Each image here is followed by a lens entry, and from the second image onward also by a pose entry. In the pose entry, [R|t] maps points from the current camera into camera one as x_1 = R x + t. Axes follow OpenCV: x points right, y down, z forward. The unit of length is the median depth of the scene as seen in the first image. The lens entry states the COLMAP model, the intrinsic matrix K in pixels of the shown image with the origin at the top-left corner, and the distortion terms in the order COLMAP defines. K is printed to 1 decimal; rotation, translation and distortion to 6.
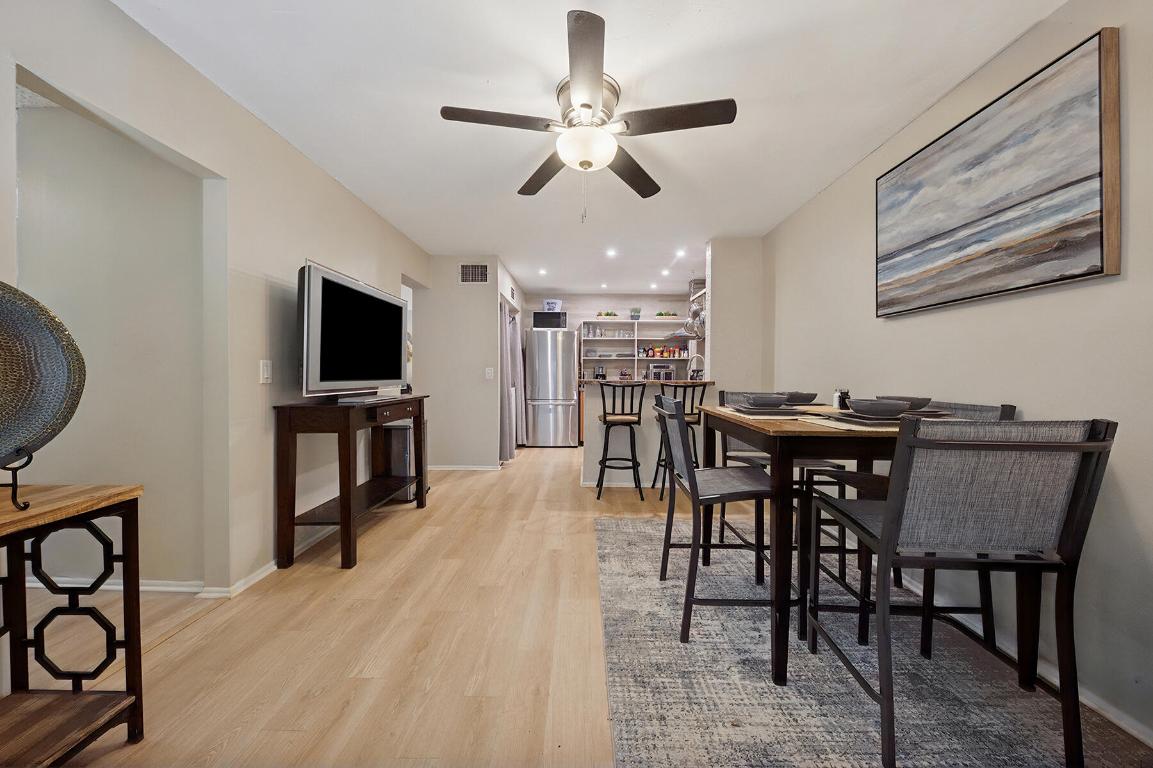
lens RADIAL K [[427.4, 0, 577.4], [0, 427.4, 376.2], [0, 0, 1]] dist [-0.000059, 0.000001]
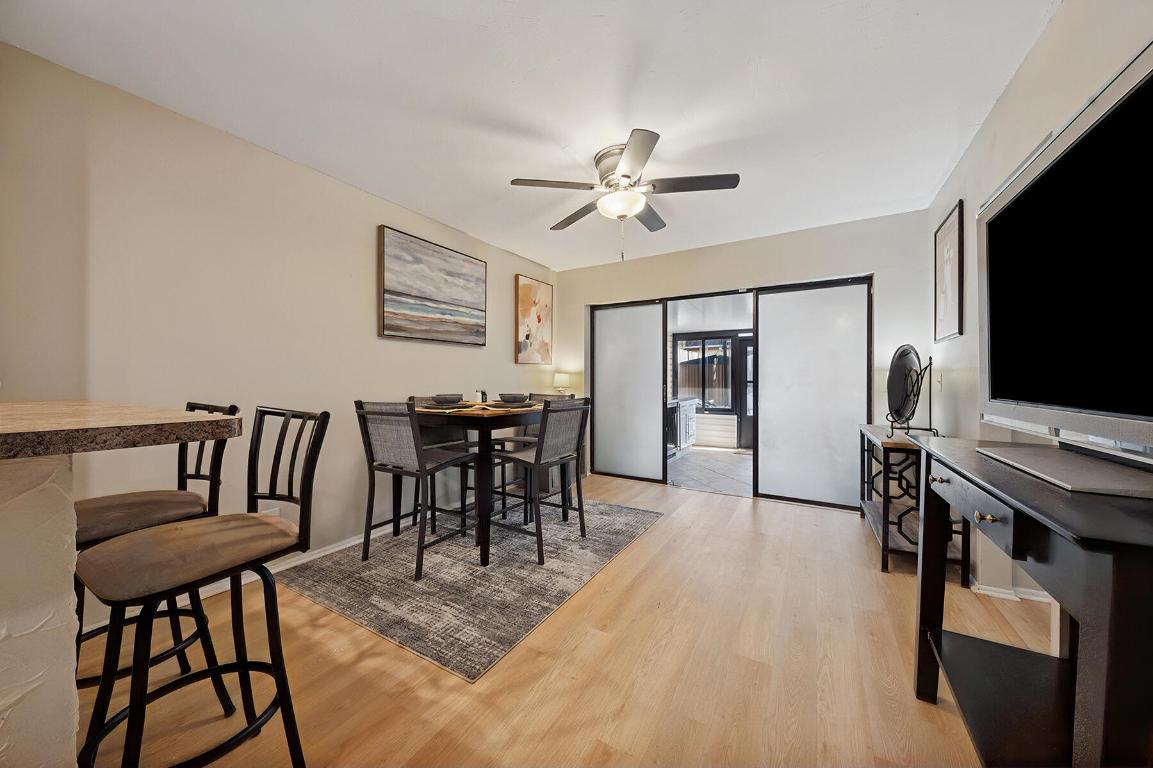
lens RADIAL K [[407.3, 0, 577.4], [0, 407.3, 379.7], [0, 0, 1]] dist [0.000281, 0.000003]
pose [[-0.874355, -0.004579, 0.485265, -0.453669], [-0.001054, 0.999971, 0.007538, -0.021578], [-0.485285, 0.006080, -0.874335, 2.121980]]
